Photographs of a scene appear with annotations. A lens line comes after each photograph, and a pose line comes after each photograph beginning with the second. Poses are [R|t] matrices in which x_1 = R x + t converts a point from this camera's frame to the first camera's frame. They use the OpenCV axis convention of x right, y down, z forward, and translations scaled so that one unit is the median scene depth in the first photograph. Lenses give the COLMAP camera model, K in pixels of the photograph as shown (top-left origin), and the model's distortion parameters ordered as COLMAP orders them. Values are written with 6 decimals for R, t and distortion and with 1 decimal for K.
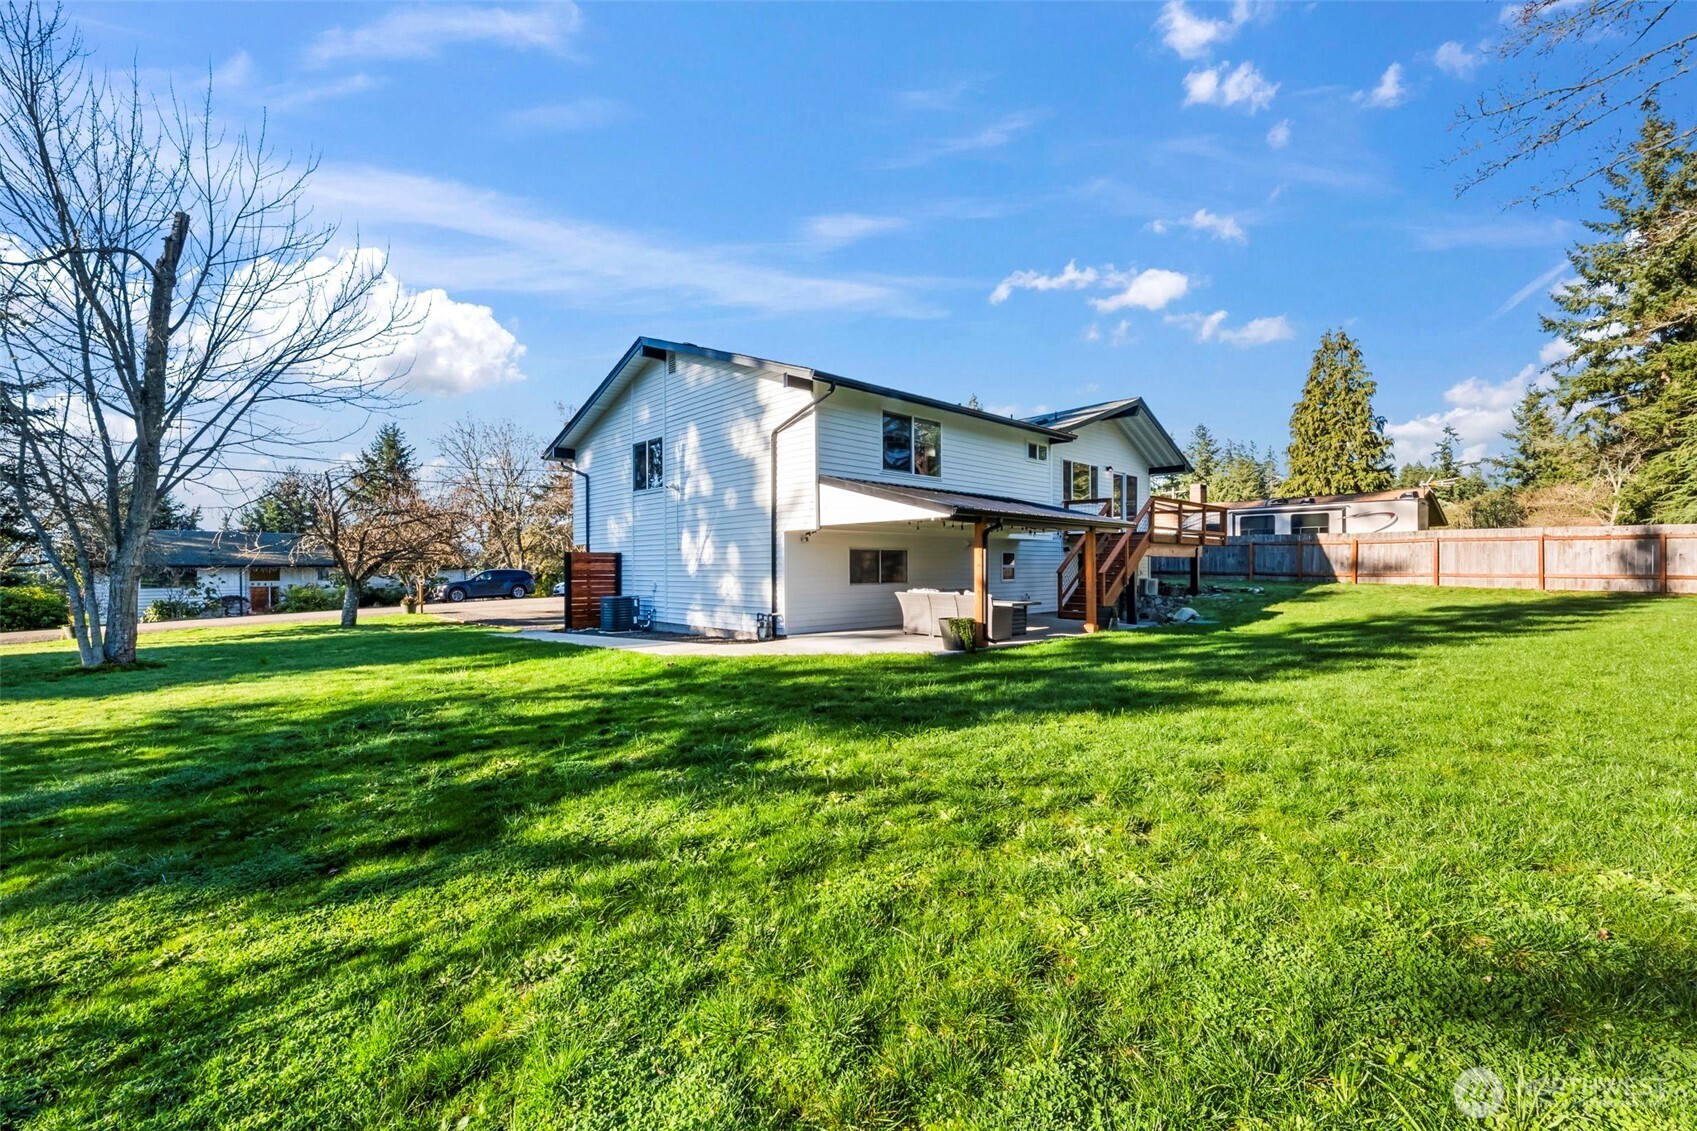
lens RADIAL K [[751.2, 0, 848.5], [0, 751.2, 565.5], [0, 0, 1]] dist [0.001030, 0.000187]
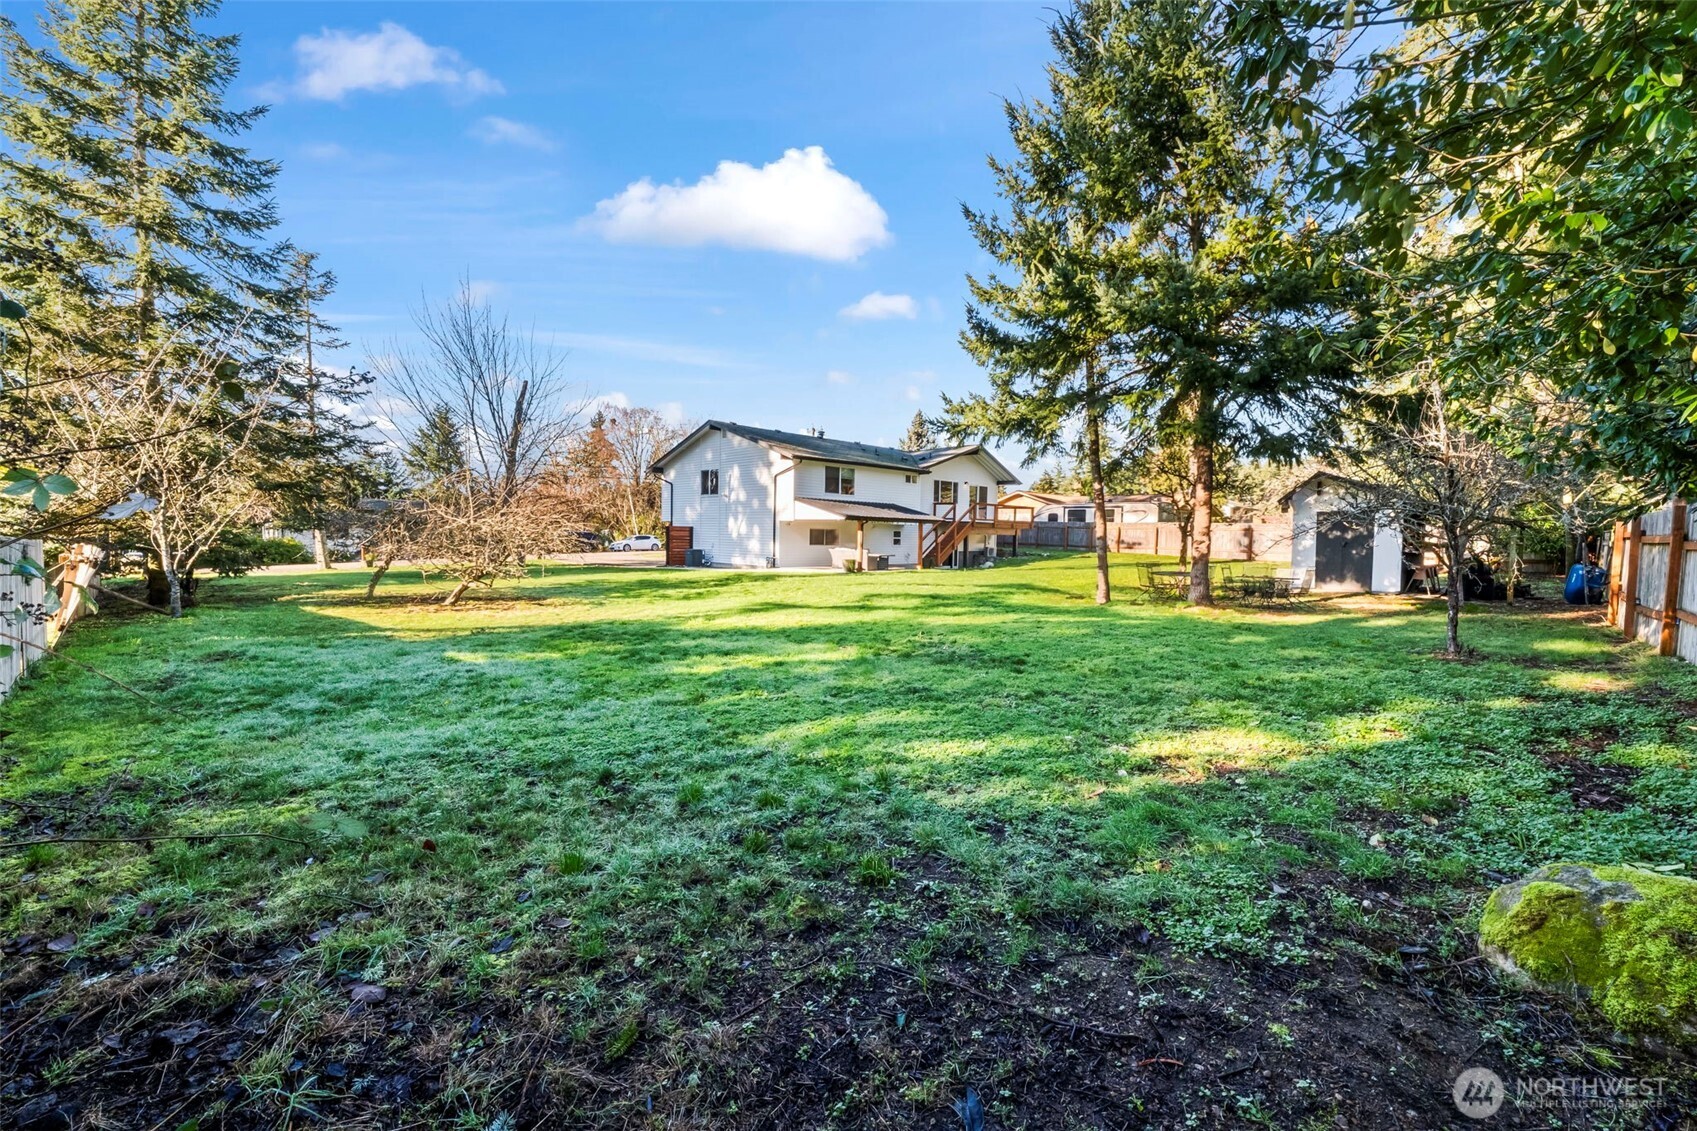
lens RADIAL K [[751.2, 0, 848.5], [0, 751.2, 565.5], [0, 0, 1]] dist [0.001030, 0.000187]
pose [[0.999799, 0.019914, 0.002340, 0.099819], [-0.019995, 0.998926, 0.041787, -0.007858], [-0.001505, -0.041826, 0.999124, -1.056891]]
